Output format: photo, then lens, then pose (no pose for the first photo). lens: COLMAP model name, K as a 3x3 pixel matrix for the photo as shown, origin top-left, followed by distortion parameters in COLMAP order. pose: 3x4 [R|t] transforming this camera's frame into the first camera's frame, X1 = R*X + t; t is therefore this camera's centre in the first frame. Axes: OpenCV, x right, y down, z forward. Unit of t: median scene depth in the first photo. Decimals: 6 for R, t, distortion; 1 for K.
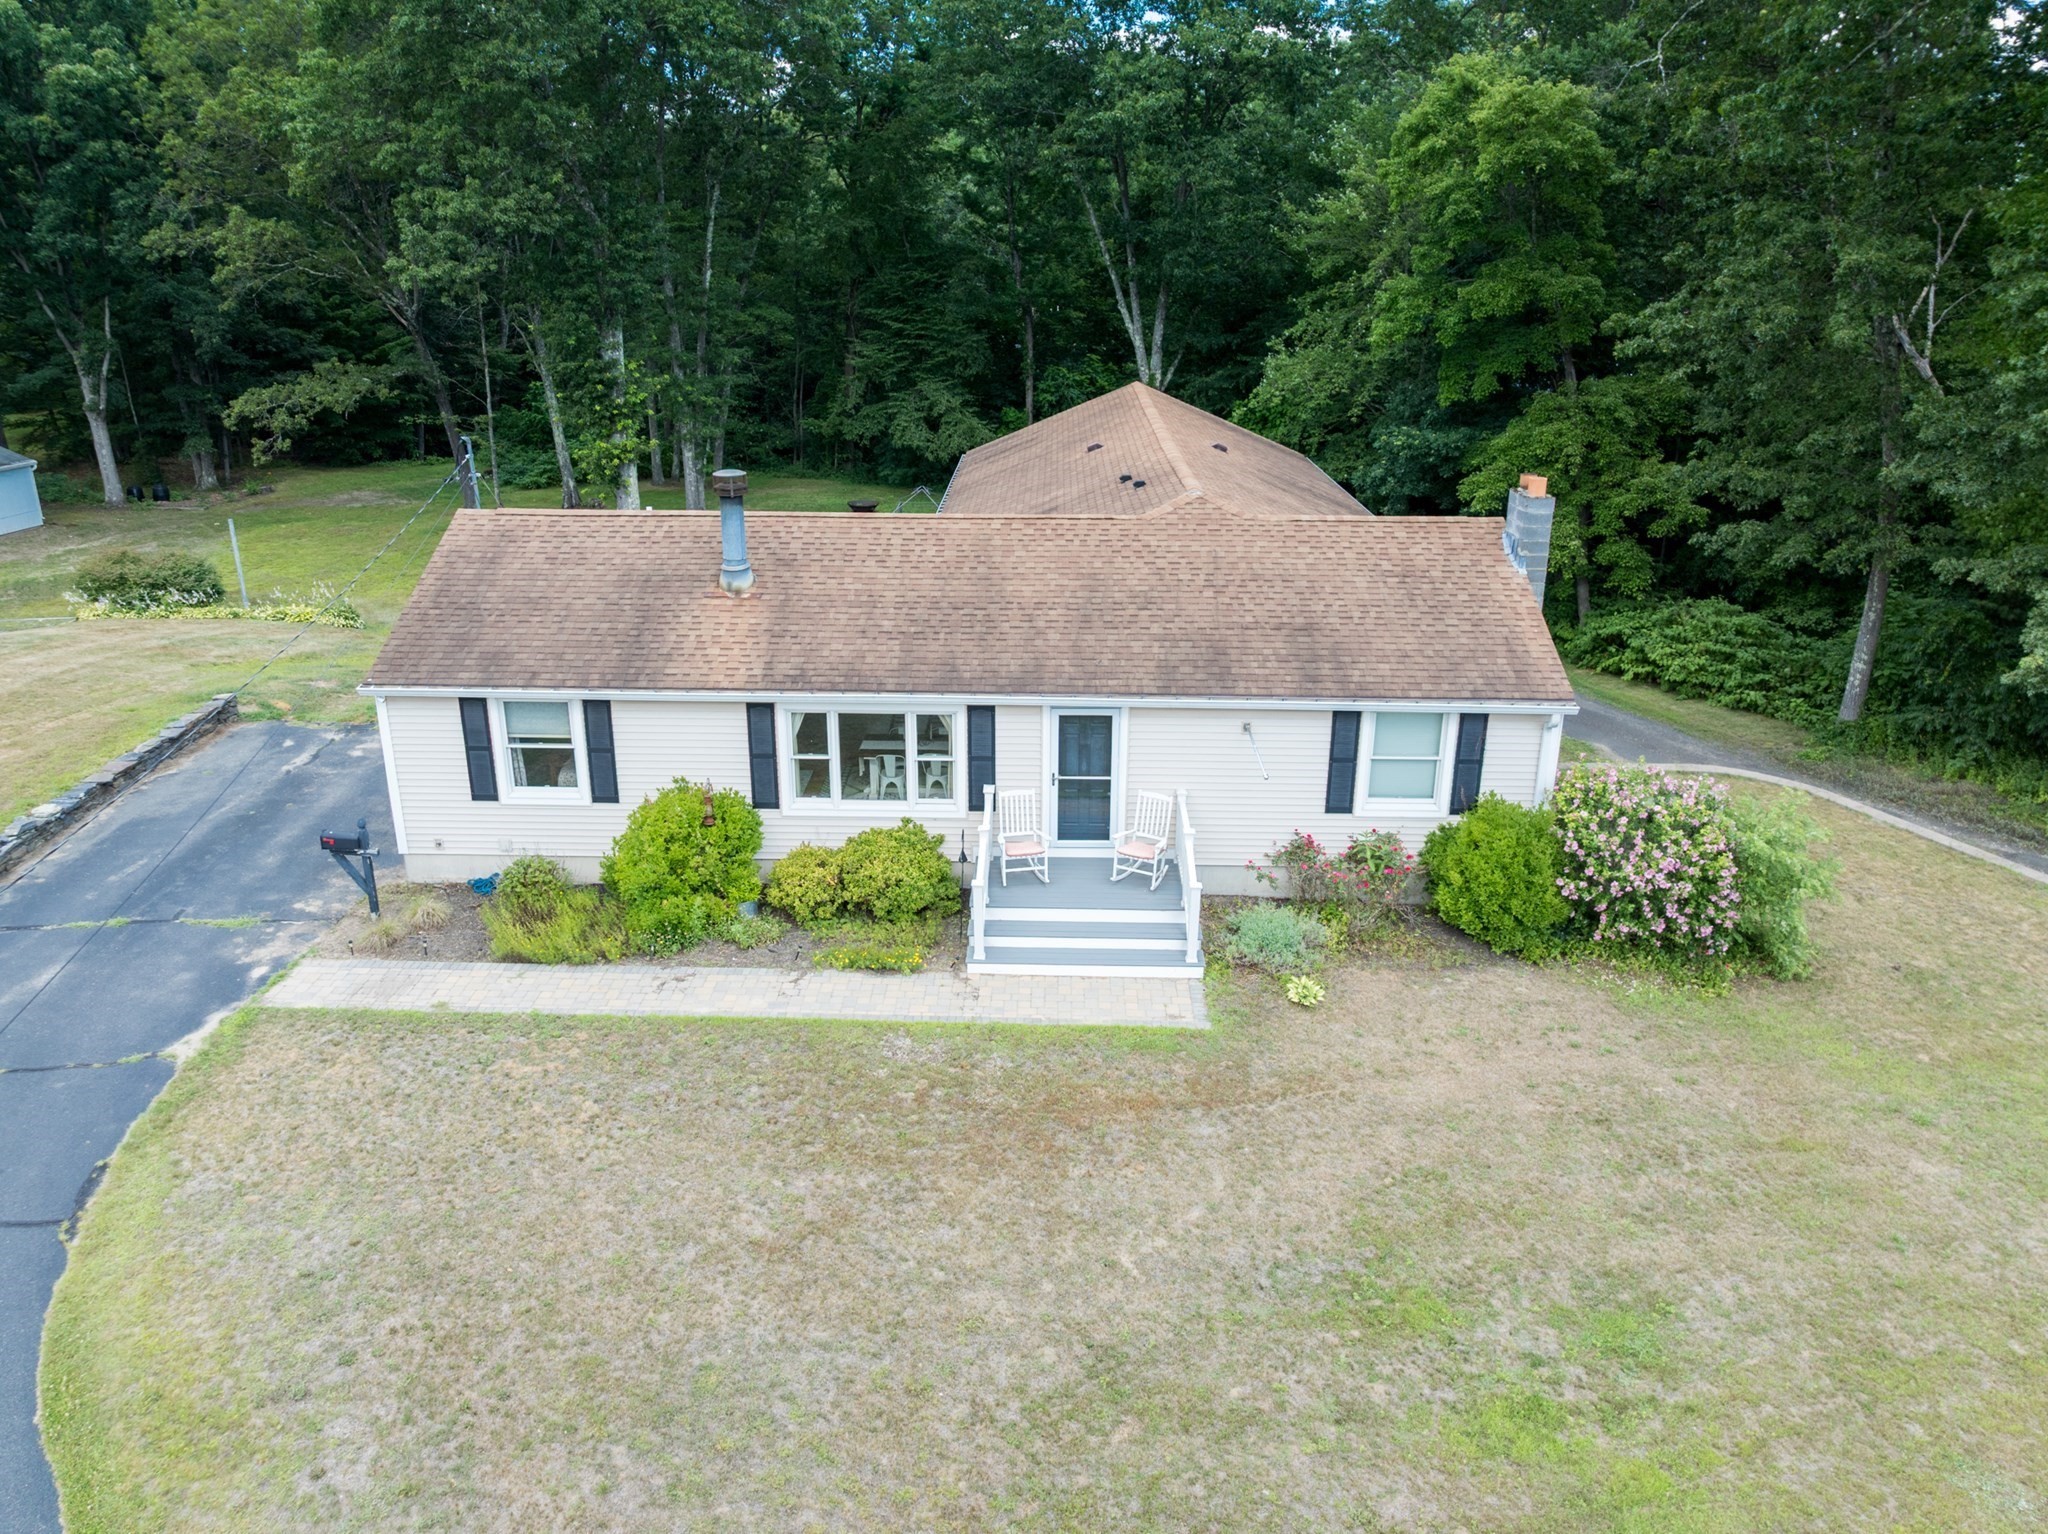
lens RADIAL K [[1444.6, 0, 1024.0], [0, 1444.6, 767.0], [0, 0, 1]] dist [-0.049507, 0.020186]
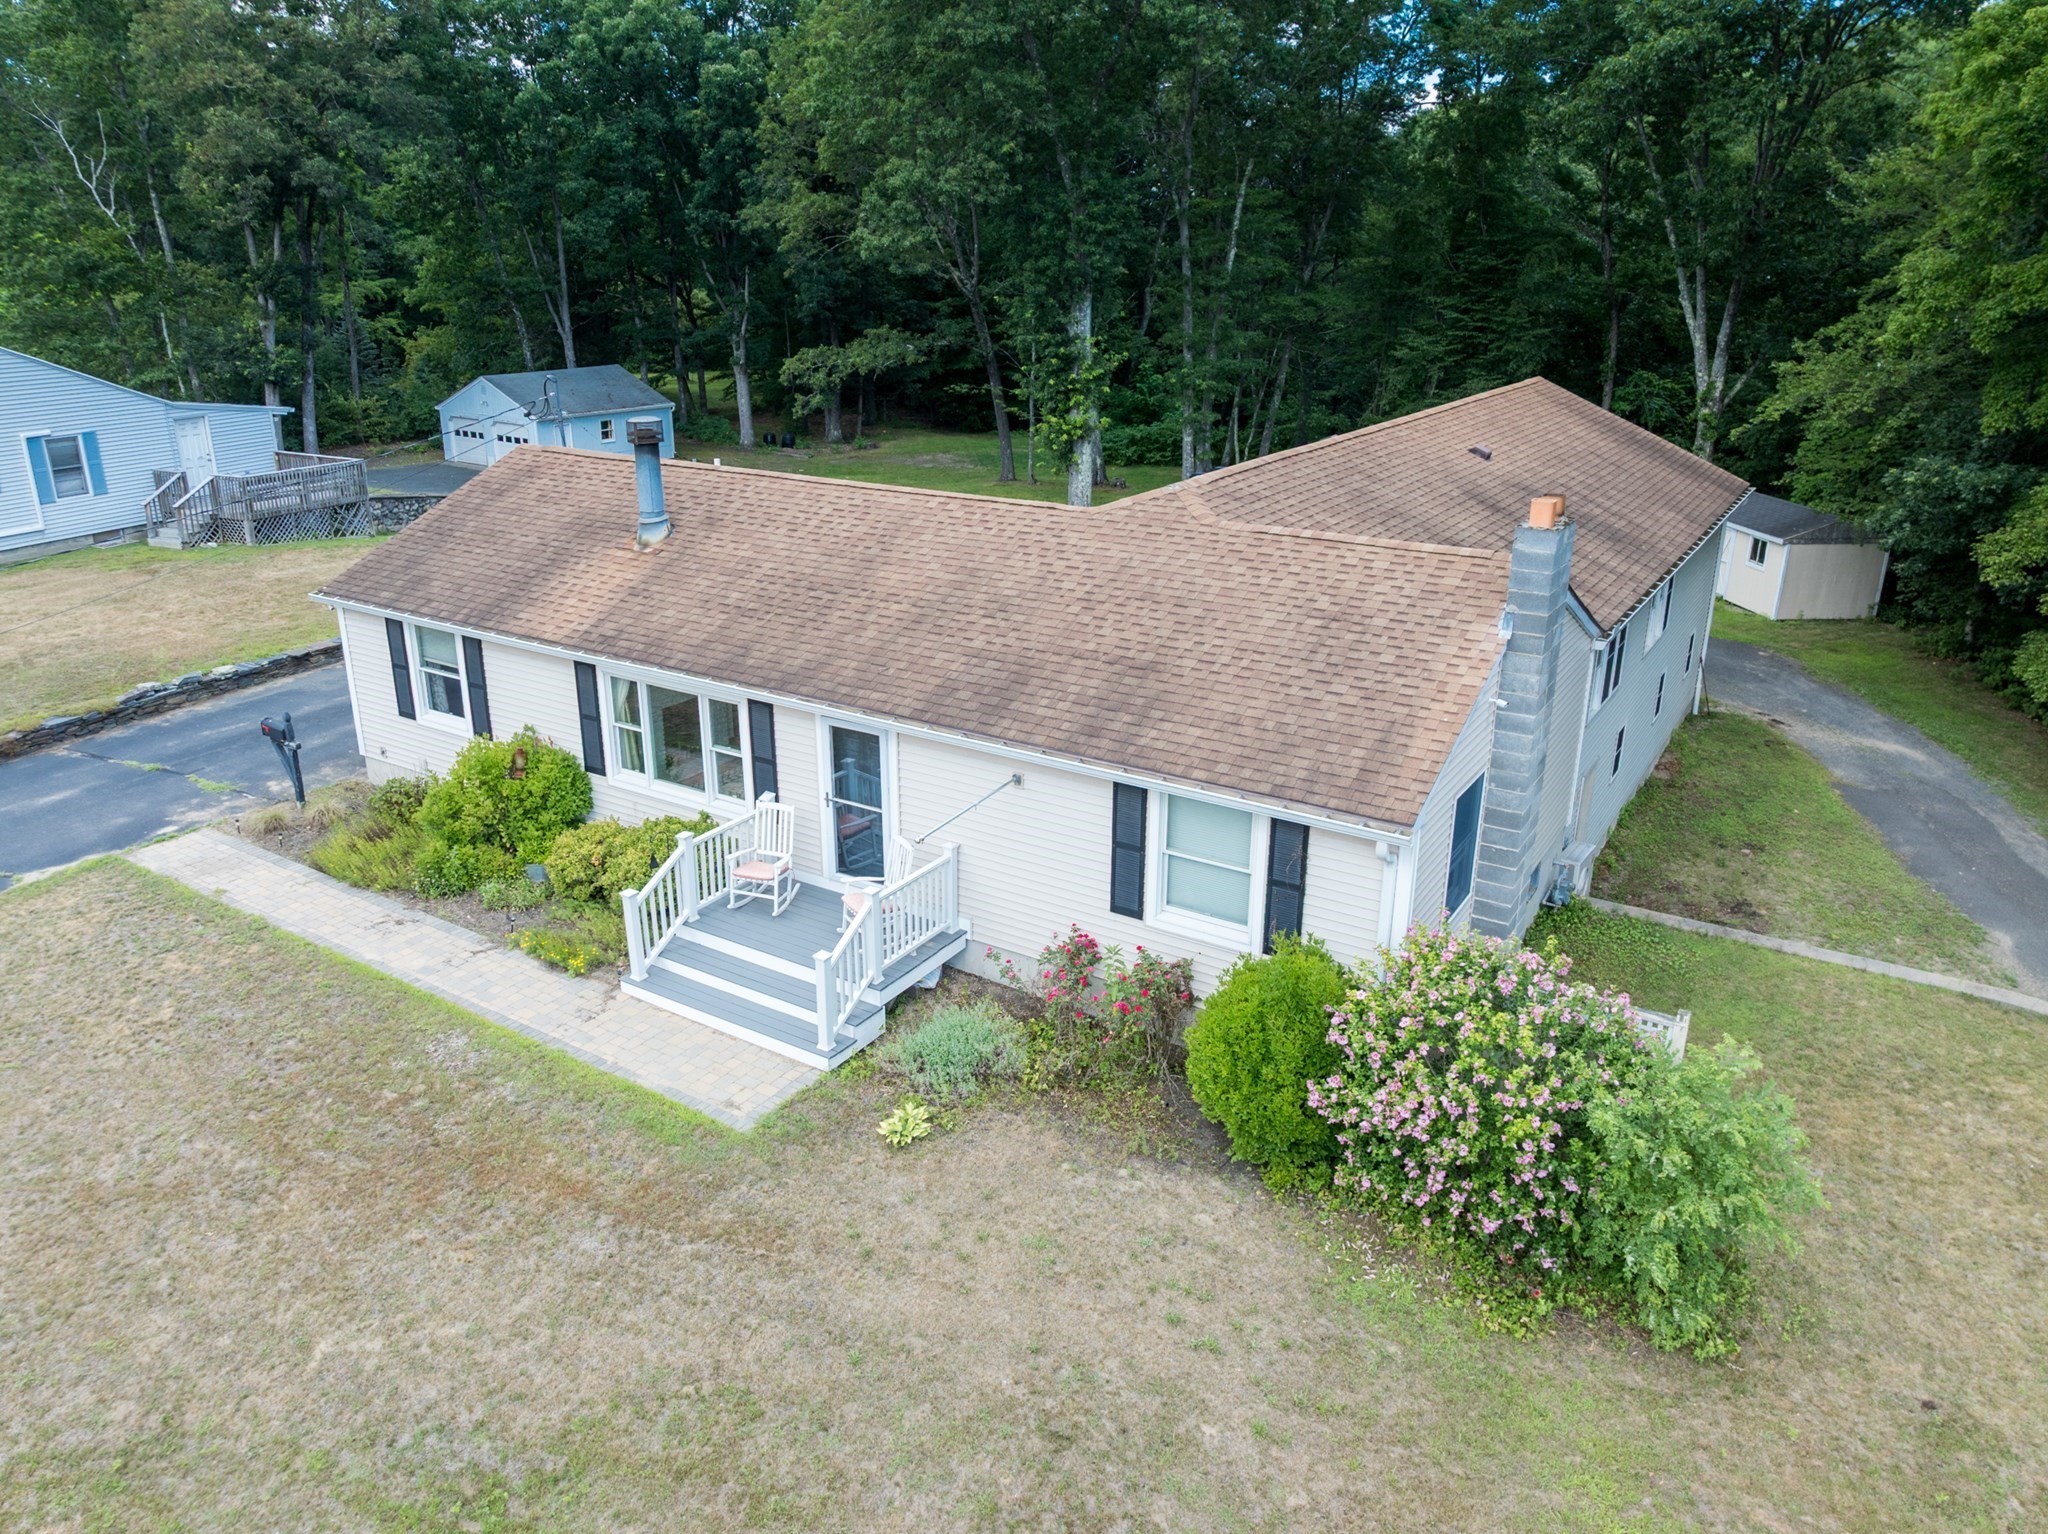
lens RADIAL K [[1444.6, 0, 1024.0], [0, 1444.6, 767.0], [0, 0, 1]] dist [-0.049507, 0.020186]
pose [[0.855994, 0.176978, -0.485751, 0.525824], [-0.177973, 0.983027, 0.044529, -0.068425], [0.485387, 0.048334, 0.872963, 0.317095]]
